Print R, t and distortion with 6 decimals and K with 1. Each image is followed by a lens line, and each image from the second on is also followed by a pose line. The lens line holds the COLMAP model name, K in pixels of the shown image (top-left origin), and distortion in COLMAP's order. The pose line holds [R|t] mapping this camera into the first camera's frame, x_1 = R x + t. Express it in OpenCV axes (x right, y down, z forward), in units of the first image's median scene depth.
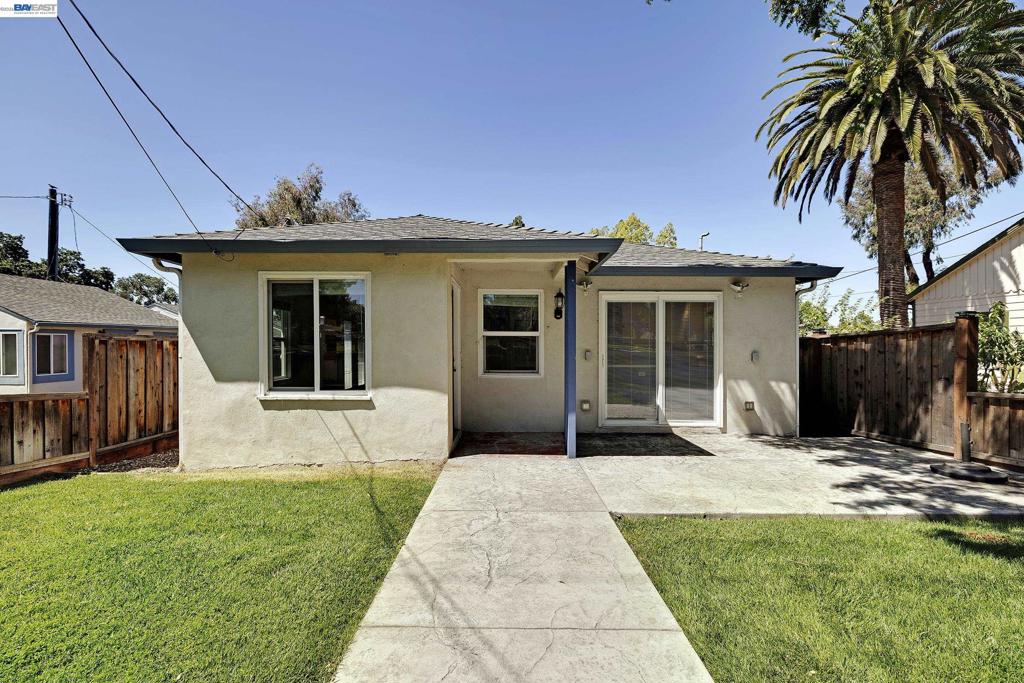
lens RADIAL K [[429.4, 0, 501.7], [0, 429.4, 350.2], [0, 0, 1]] dist [-0.000513, 0.000171]
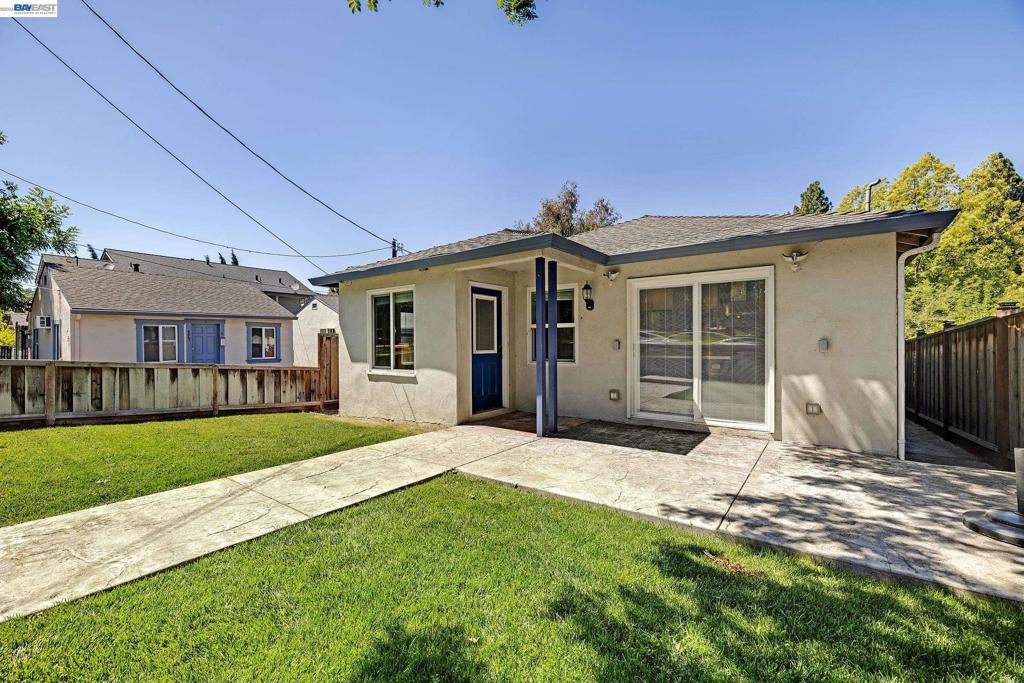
lens RADIAL K [[429.4, 0, 517.8], [0, 429.4, 343.9], [0, 0, 1]] dist [-0.000513, 0.000171]
pose [[0.809617, -0.007586, -0.586910, 0.760531], [0.003017, 0.999957, -0.008763, 0.023067], [0.586951, 0.005324, 0.809605, 0.078740]]
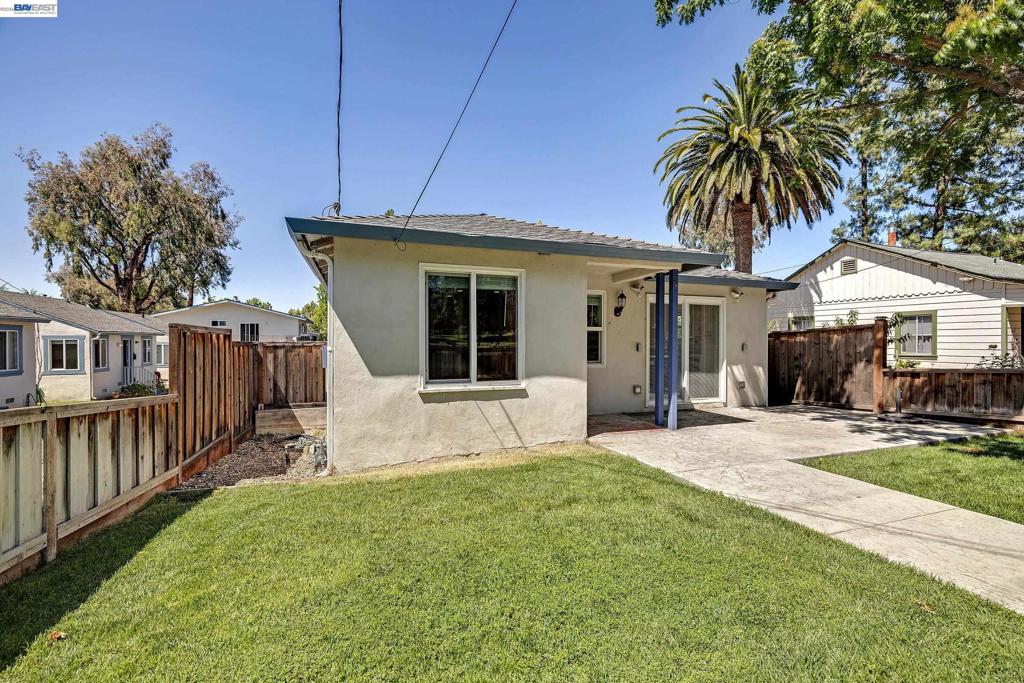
lens RADIAL K [[429.4, 0, 493.2], [0, 429.4, 346.2], [0, 0, 1]] dist [-0.000513, 0.000171]
pose [[0.943183, -0.005277, 0.332232, -0.727391], [0.006202, 0.999979, -0.001724, 0.010725], [-0.332216, 0.003686, 0.943196, 0.016769]]
